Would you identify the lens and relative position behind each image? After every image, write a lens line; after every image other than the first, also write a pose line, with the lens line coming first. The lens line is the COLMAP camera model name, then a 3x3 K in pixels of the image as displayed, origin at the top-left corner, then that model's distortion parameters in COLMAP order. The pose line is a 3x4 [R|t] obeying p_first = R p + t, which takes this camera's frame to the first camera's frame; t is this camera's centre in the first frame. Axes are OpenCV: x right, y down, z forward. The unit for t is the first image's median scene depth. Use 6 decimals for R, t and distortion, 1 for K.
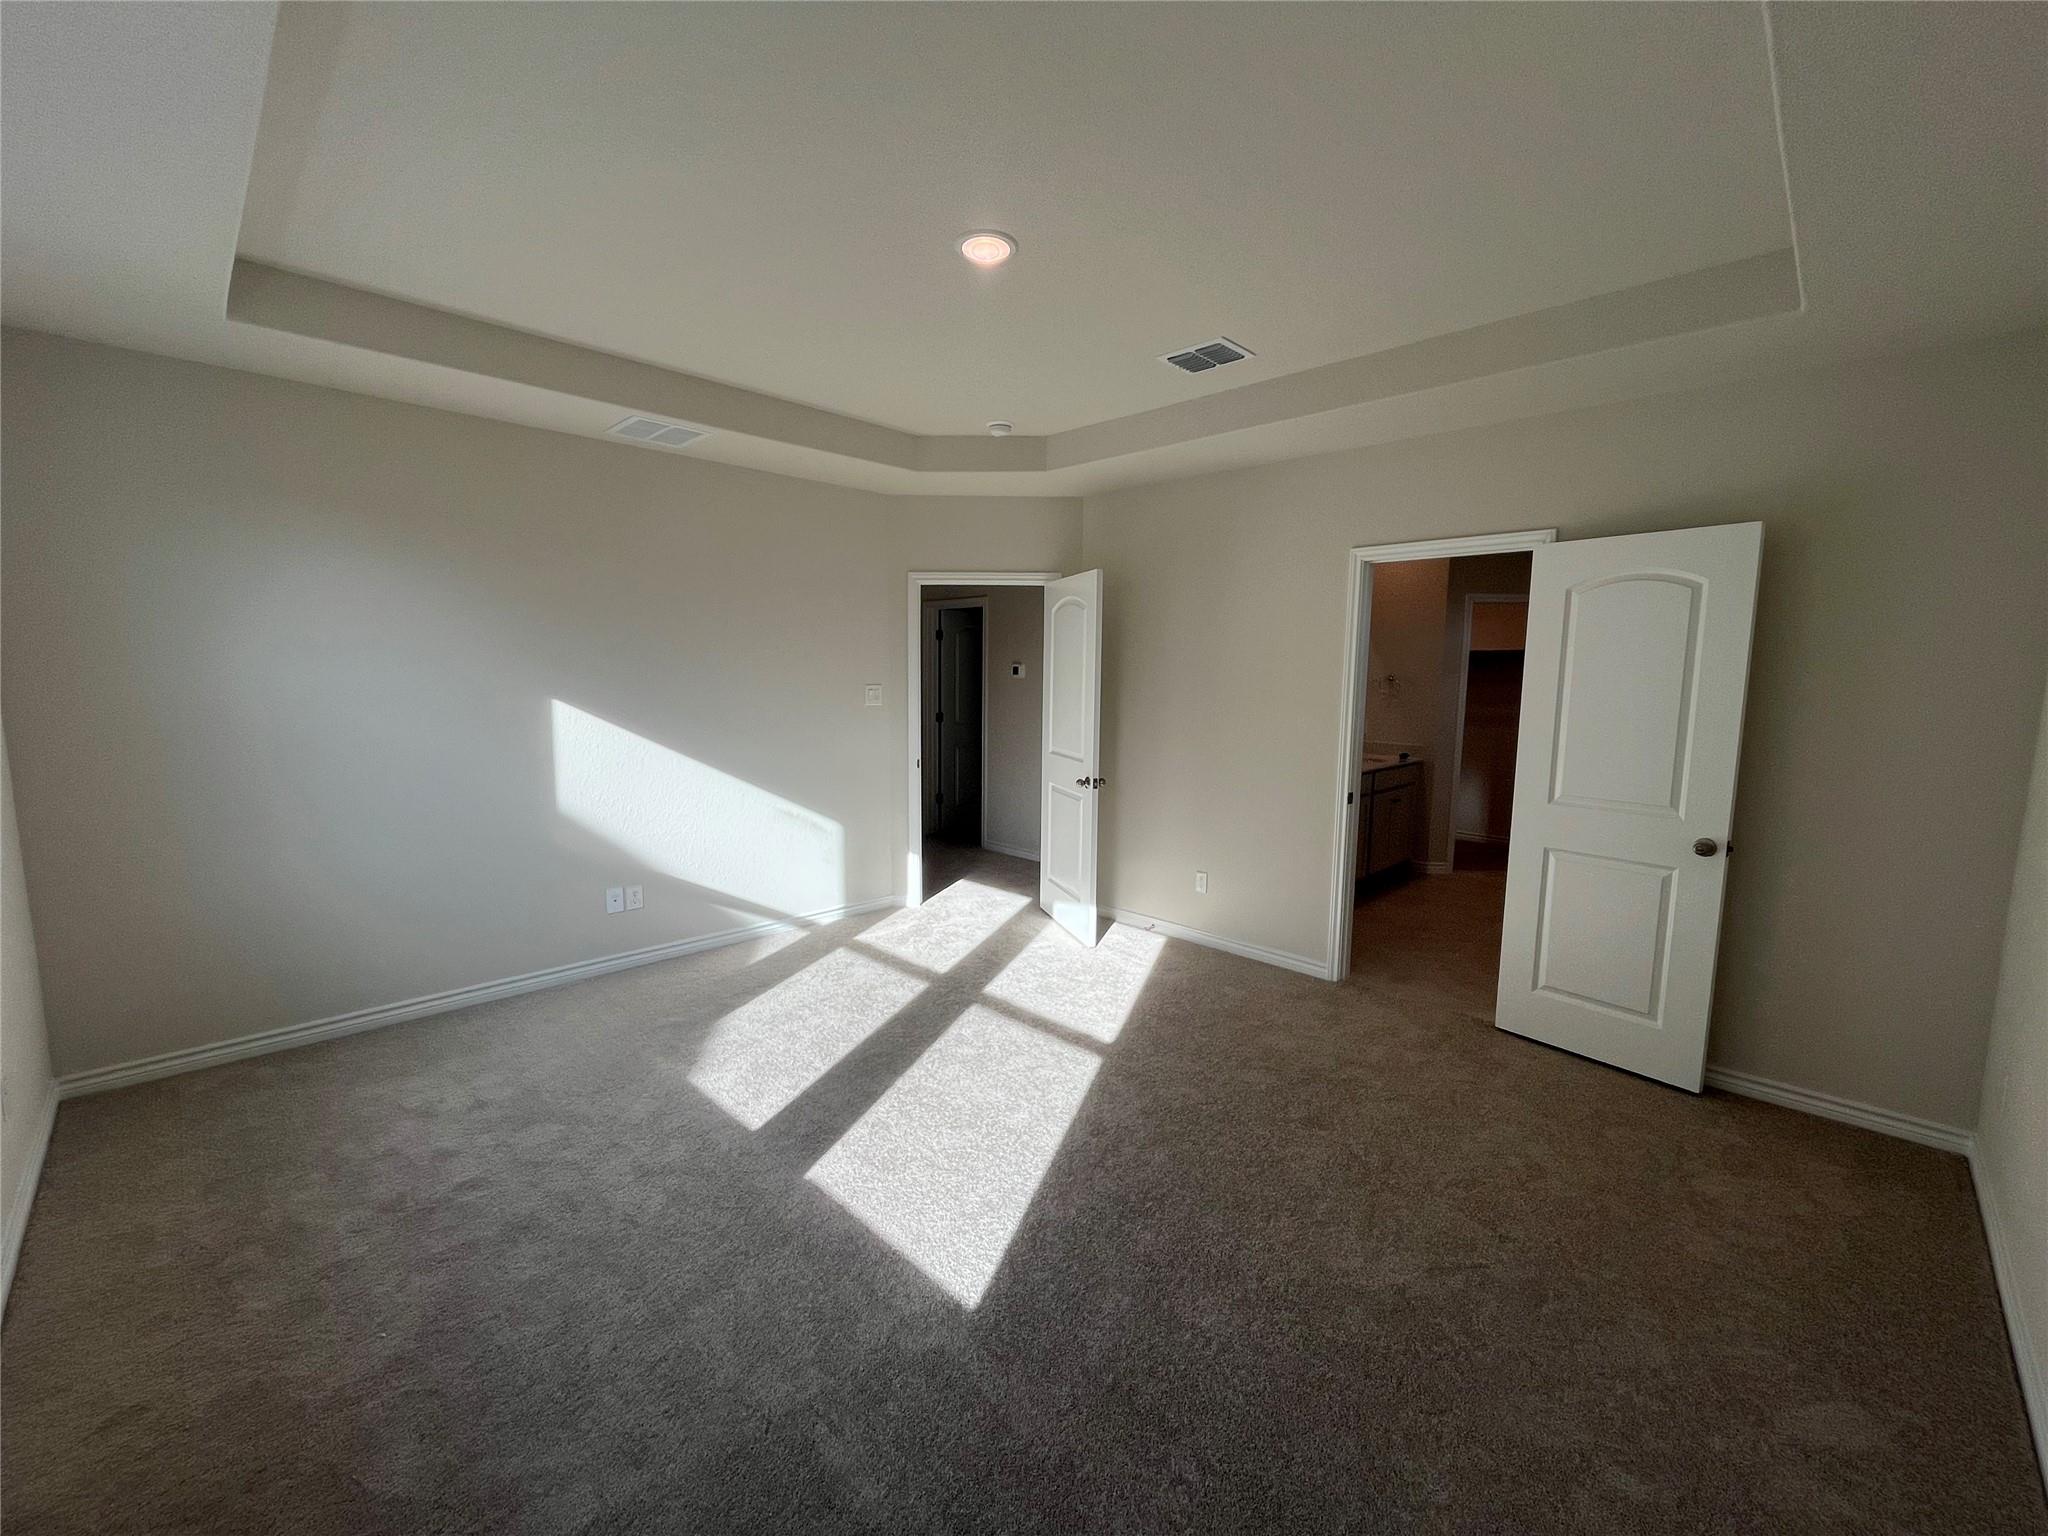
lens RADIAL K [[830.6, 0, 1017.6], [0, 830.6, 762.3], [0, 0, 1]] dist [-0.007261, 0.000405]
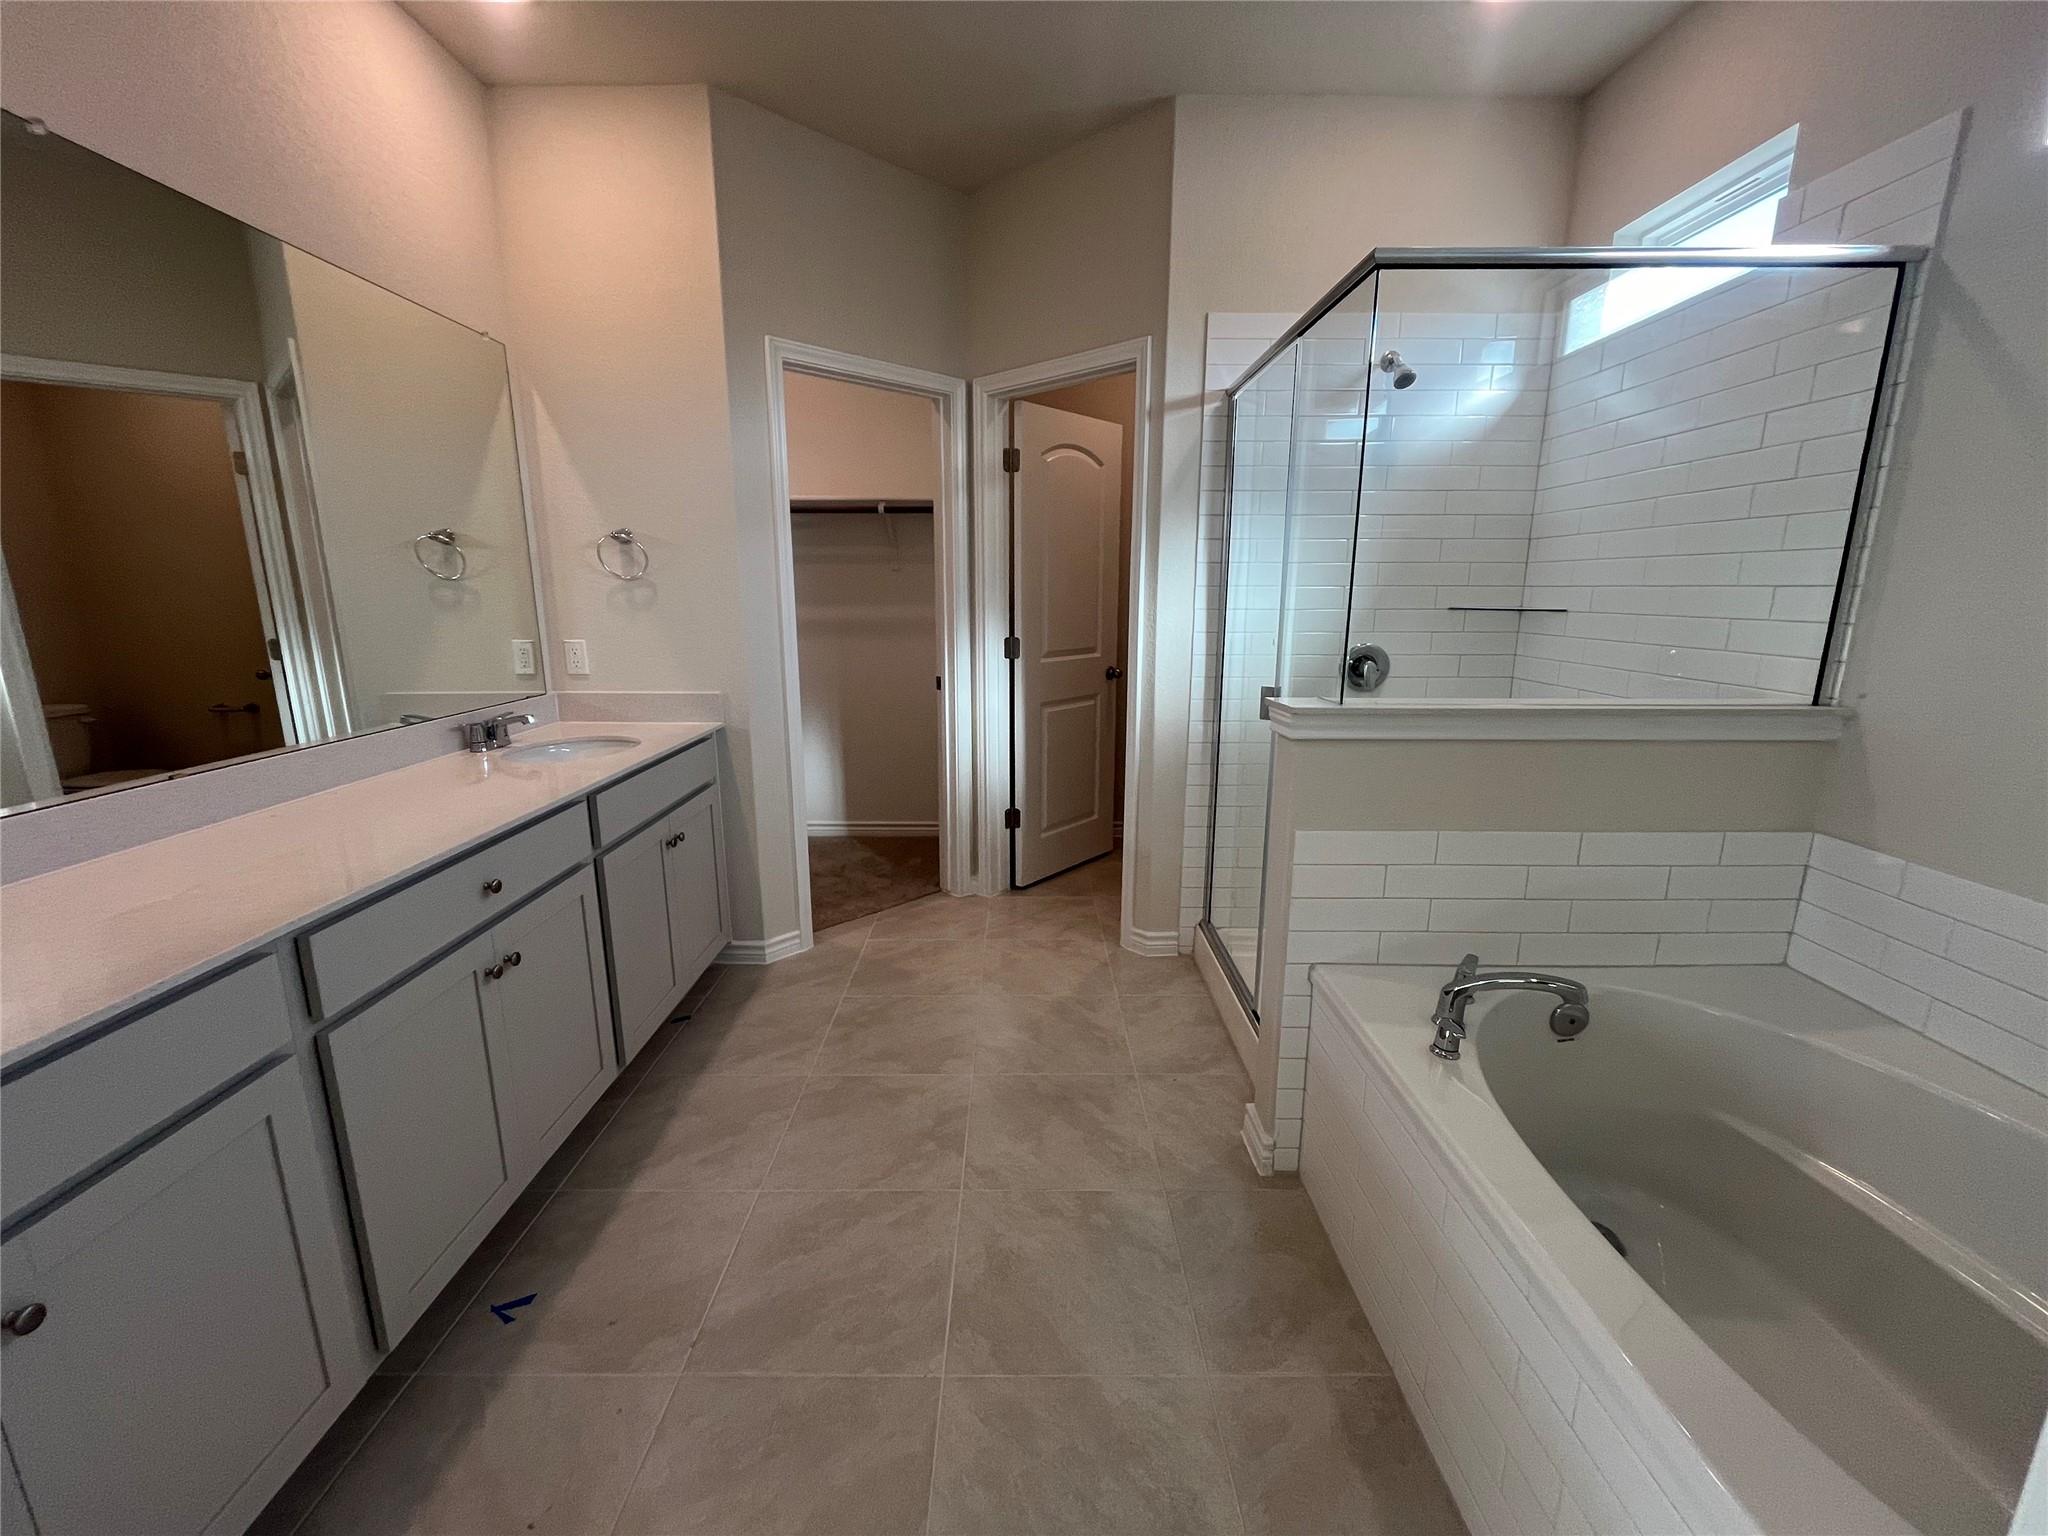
lens RADIAL K [[830.6, 0, 1019.6], [0, 830.6, 759.9], [0, 0, 1]] dist [-0.007261, 0.000405]
pose [[0.718483, -0.152856, 0.678540, 0.293222], [0.073528, 0.986778, 0.144438, -0.037616], [-0.691647, -0.053885, 0.720223, 0.563164]]
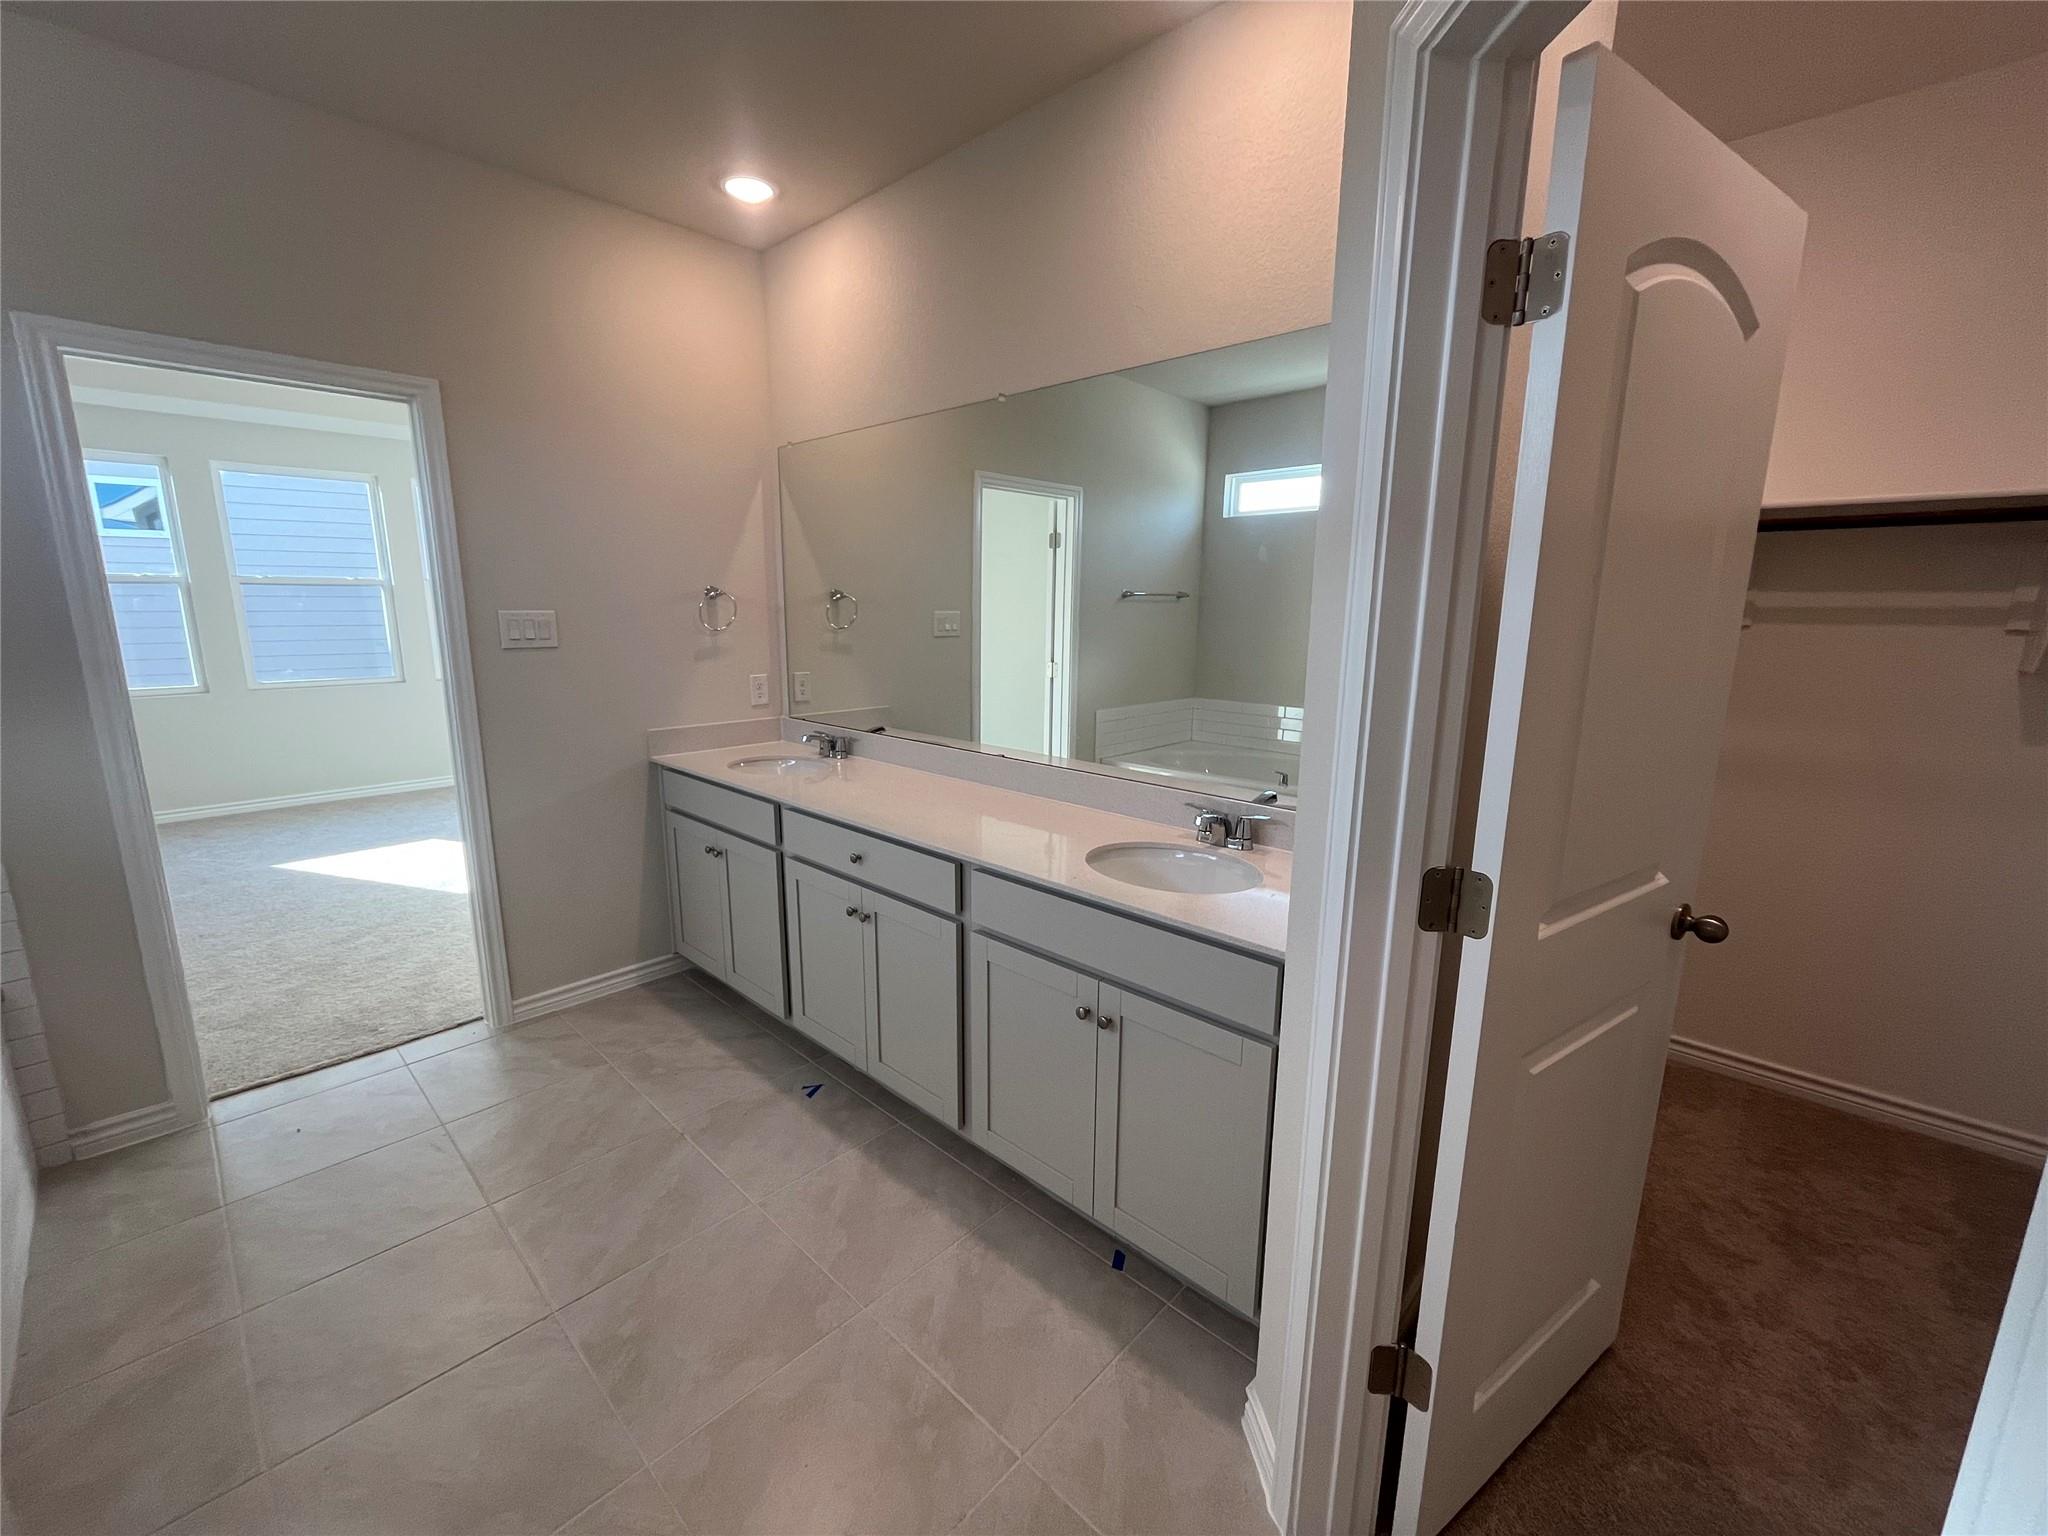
lens RADIAL K [[830.6, 0, 1028.4], [0, 830.6, 766.3], [0, 0, 1]] dist [-0.007261, 0.000405]
pose [[0.020698, 0.188740, -0.981809, 0.711460], [-0.104948, 0.977004, 0.185603, -0.092208], [0.994262, 0.099197, 0.040029, 0.924383]]
